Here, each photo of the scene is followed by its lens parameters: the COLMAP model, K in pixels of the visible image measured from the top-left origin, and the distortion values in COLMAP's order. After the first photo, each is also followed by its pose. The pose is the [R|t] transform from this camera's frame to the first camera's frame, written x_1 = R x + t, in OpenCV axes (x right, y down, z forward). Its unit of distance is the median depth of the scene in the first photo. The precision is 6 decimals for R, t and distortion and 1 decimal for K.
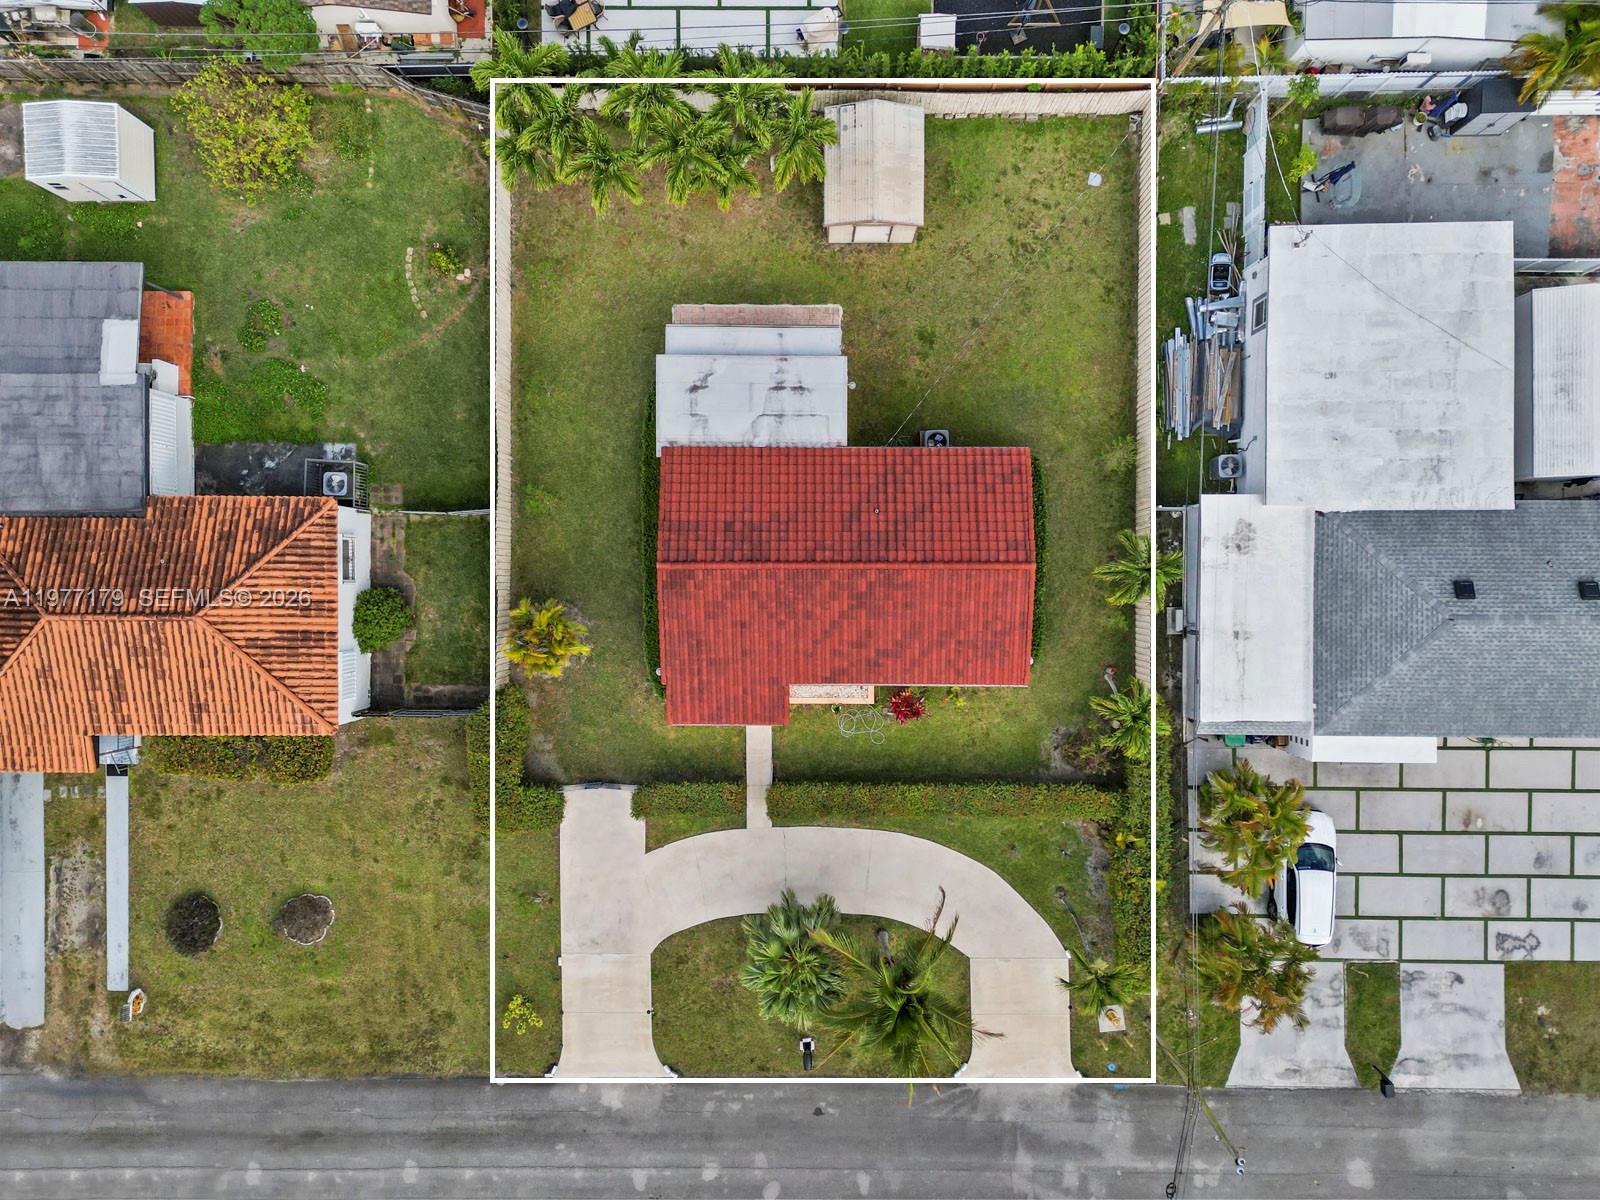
lens RADIAL K [[1116.5, 0, 808.6], [0, 1116.5, 596.6], [0, 0, 1]] dist [0.060248, -0.039434]
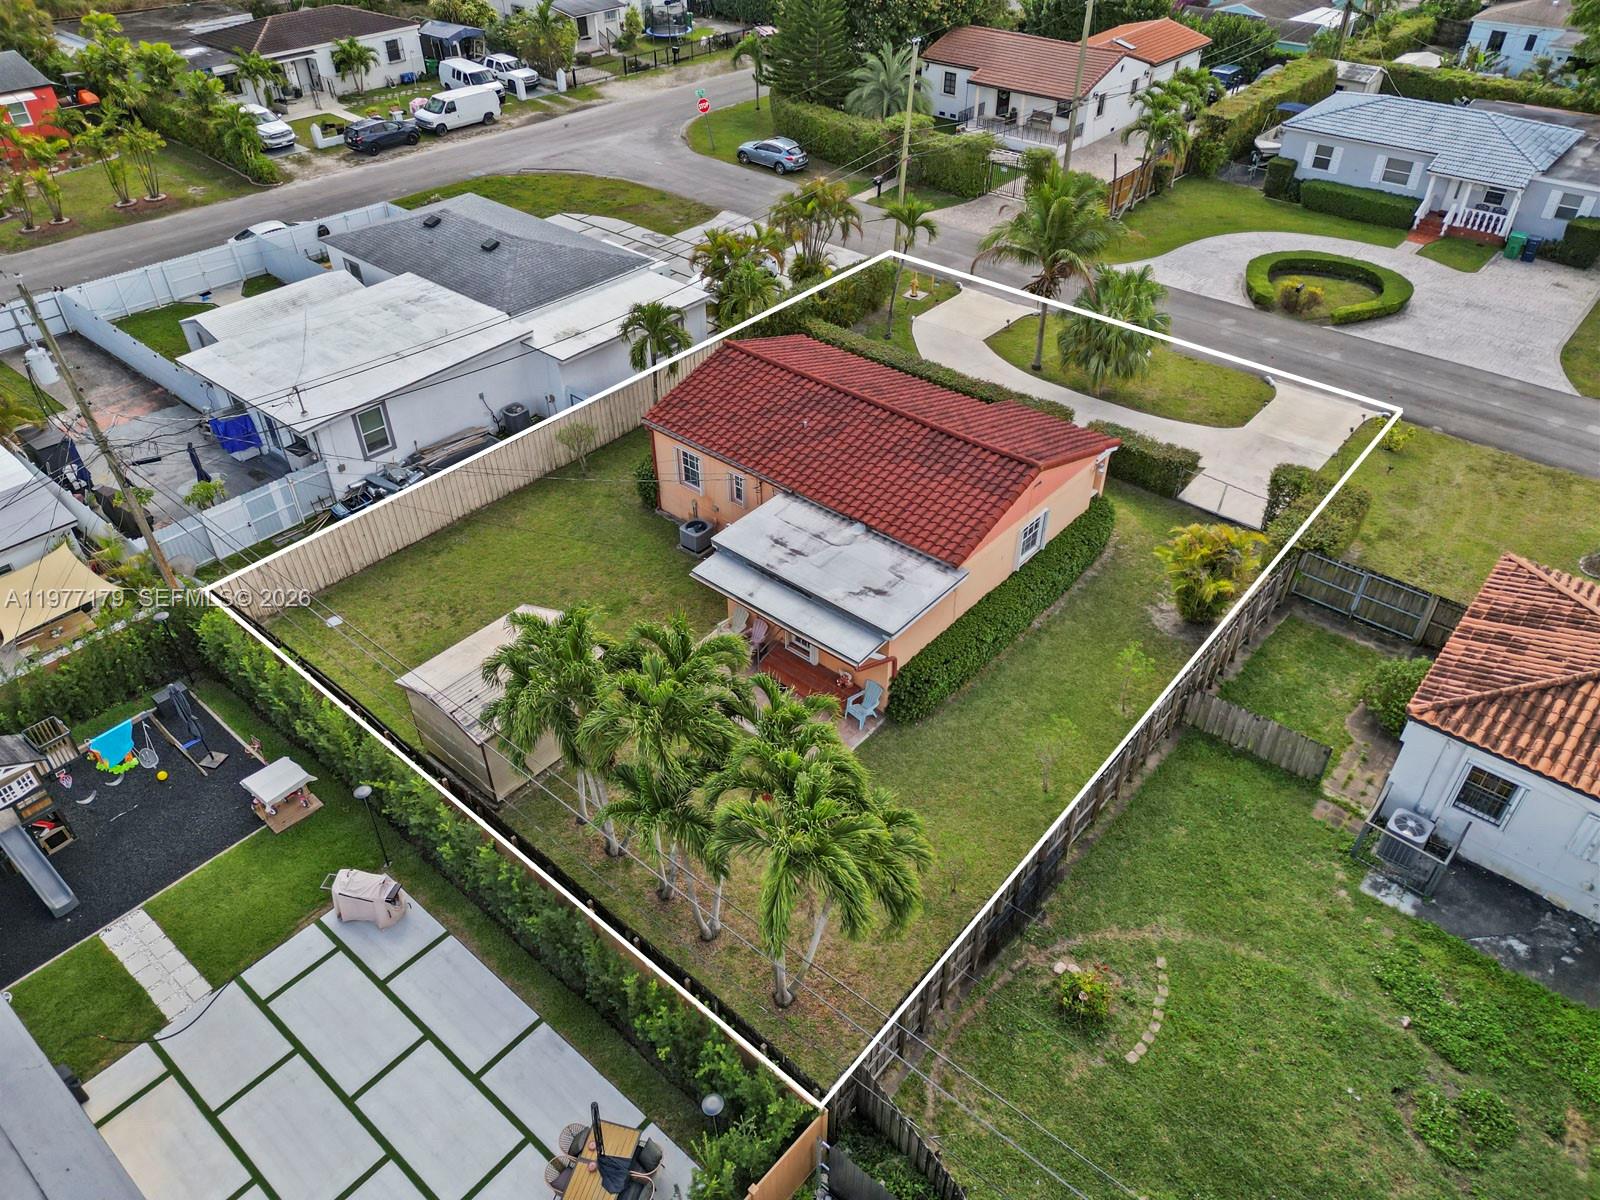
lens RADIAL K [[1116.5, 0, 805.0], [0, 1116.5, 590.1], [0, 0, 1]] dist [0.060248, -0.039434]
pose [[-0.762831, -0.393480, 0.513092, -0.422803], [0.646508, -0.477392, 0.595083, -0.625976], [0.010793, 0.785666, 0.618557, 0.475931]]
